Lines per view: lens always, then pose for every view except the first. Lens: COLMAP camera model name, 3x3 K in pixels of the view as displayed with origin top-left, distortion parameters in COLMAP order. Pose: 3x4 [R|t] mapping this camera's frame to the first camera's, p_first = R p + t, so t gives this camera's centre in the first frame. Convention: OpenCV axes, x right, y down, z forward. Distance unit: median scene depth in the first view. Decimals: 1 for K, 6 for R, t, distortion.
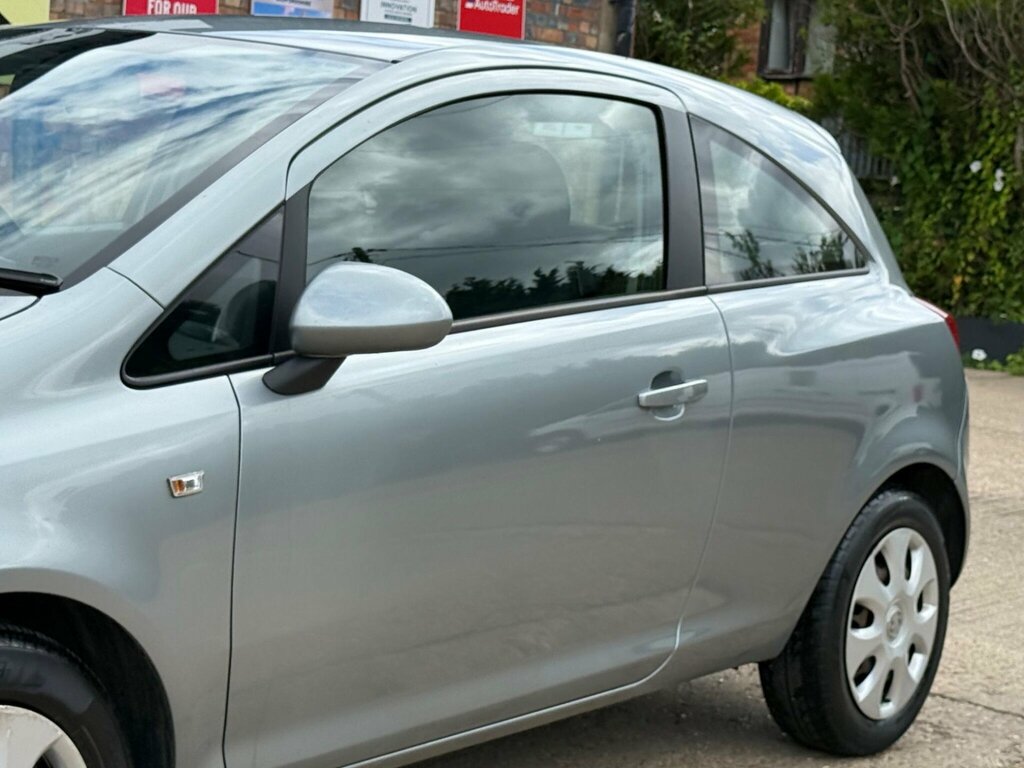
lens RADIAL K [[2264.6, 0, 492.0], [0, 2264.6, 382.4], [0, 0, 1]] dist [0.115641, 0.311740]
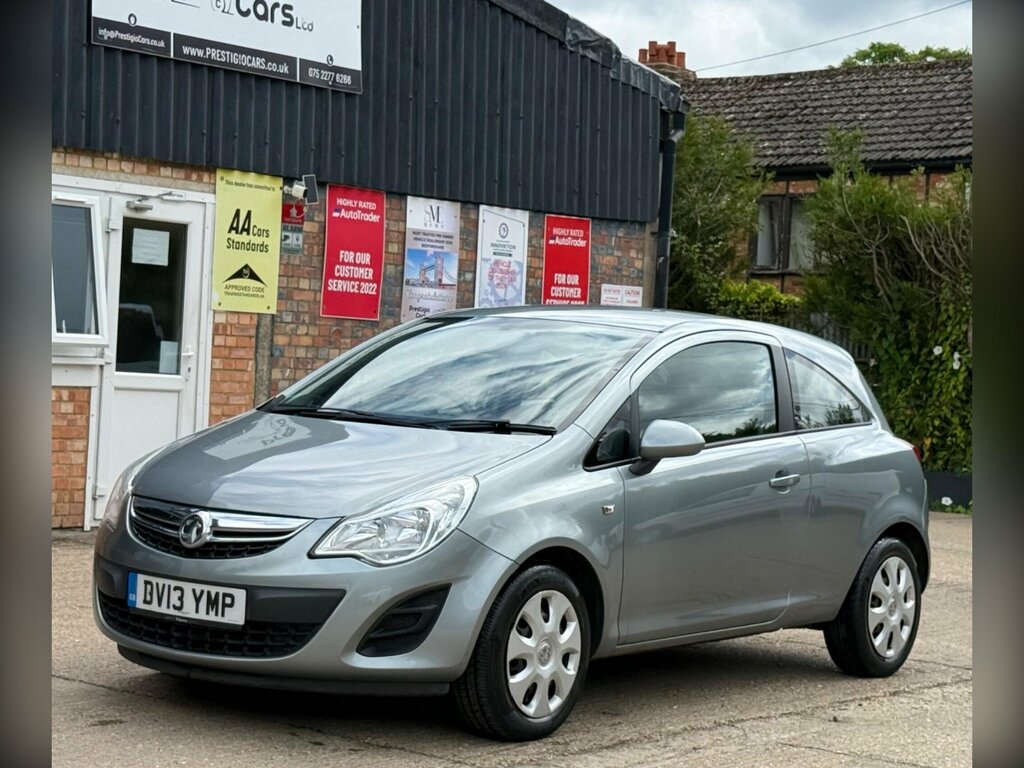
lens RADIAL K [[2264.6, 0, 492.0], [0, 2264.6, 382.4], [0, 0, 1]] dist [0.115641, 0.311740]
pose [[0.999651, -0.024052, 0.010907, -0.045256], [0.024846, 0.996502, -0.079785, 0.016003], [-0.008950, 0.080028, 0.996752, -0.236274]]
